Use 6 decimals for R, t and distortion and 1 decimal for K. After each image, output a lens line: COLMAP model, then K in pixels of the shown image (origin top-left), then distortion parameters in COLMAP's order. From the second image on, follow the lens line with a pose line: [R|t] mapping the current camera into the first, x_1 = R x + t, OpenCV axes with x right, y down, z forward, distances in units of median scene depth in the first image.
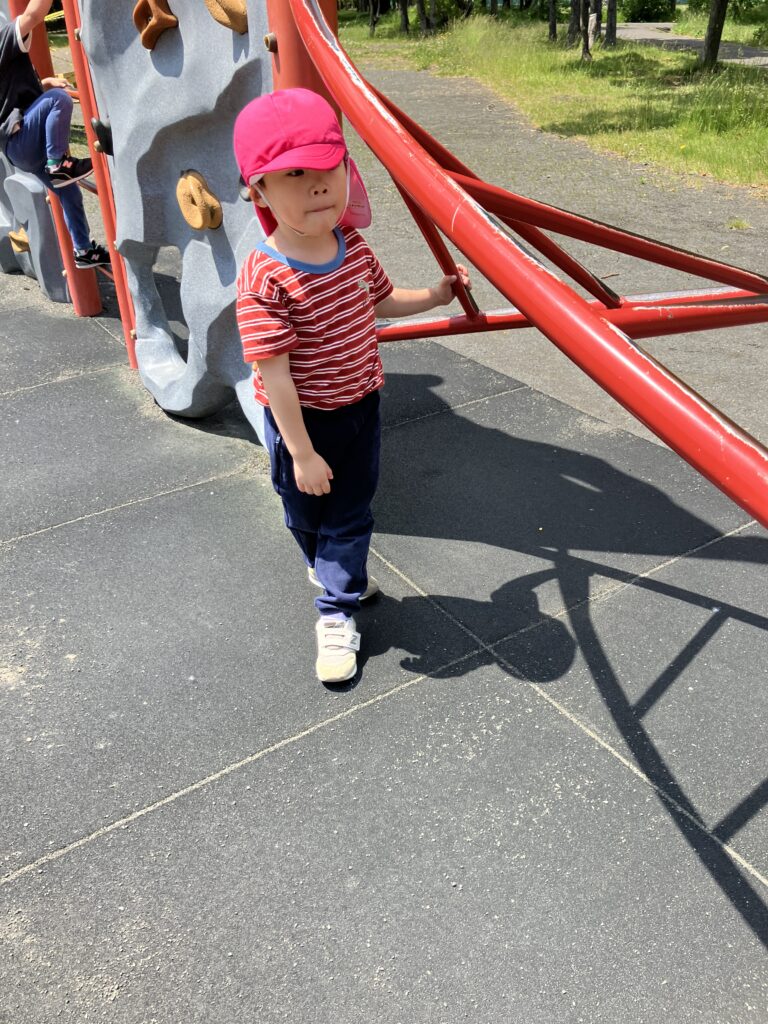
lens RADIAL K [[835.2, 0, 384.0], [0, 835.2, 512.0], [0, 0, 1]] dist [0.083203, -0.081691]
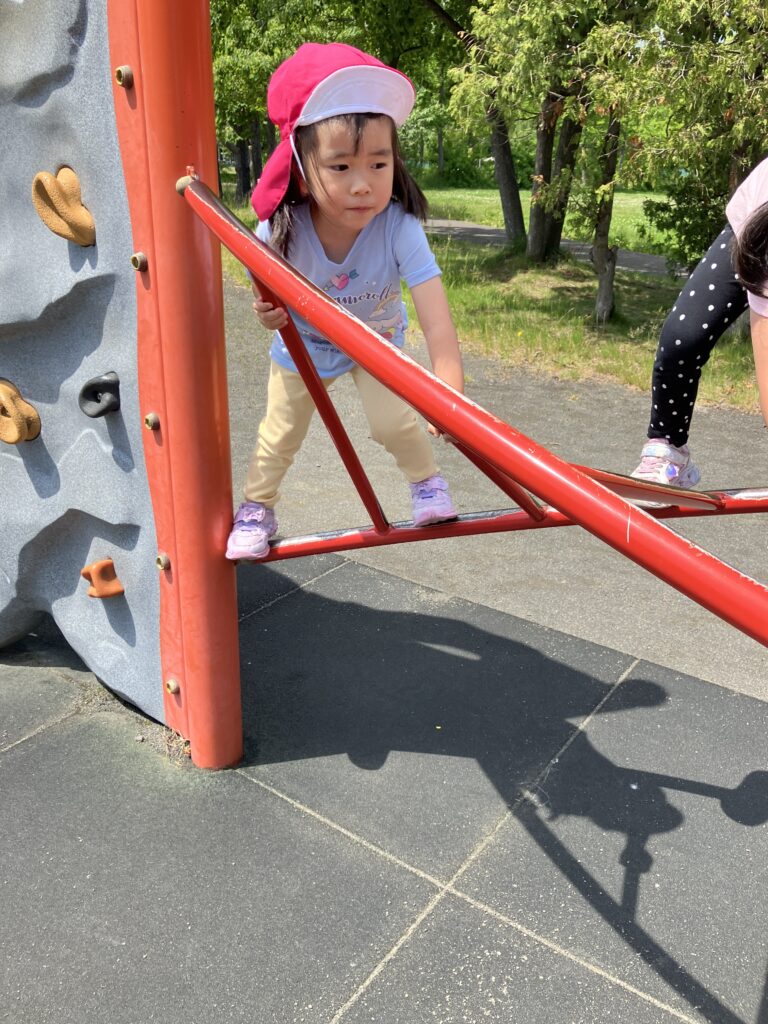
lens RADIAL K [[851.6, 0, 384.0], [0, 851.6, 512.0], [0, 0, 1]] dist [0.001179, 0.001471]
pose [[0.932422, -0.094021, 0.348926, -0.177702], [0.144910, 0.981810, -0.122682, -0.106413], [-0.331044, 0.164954, 0.929086, 0.083938]]
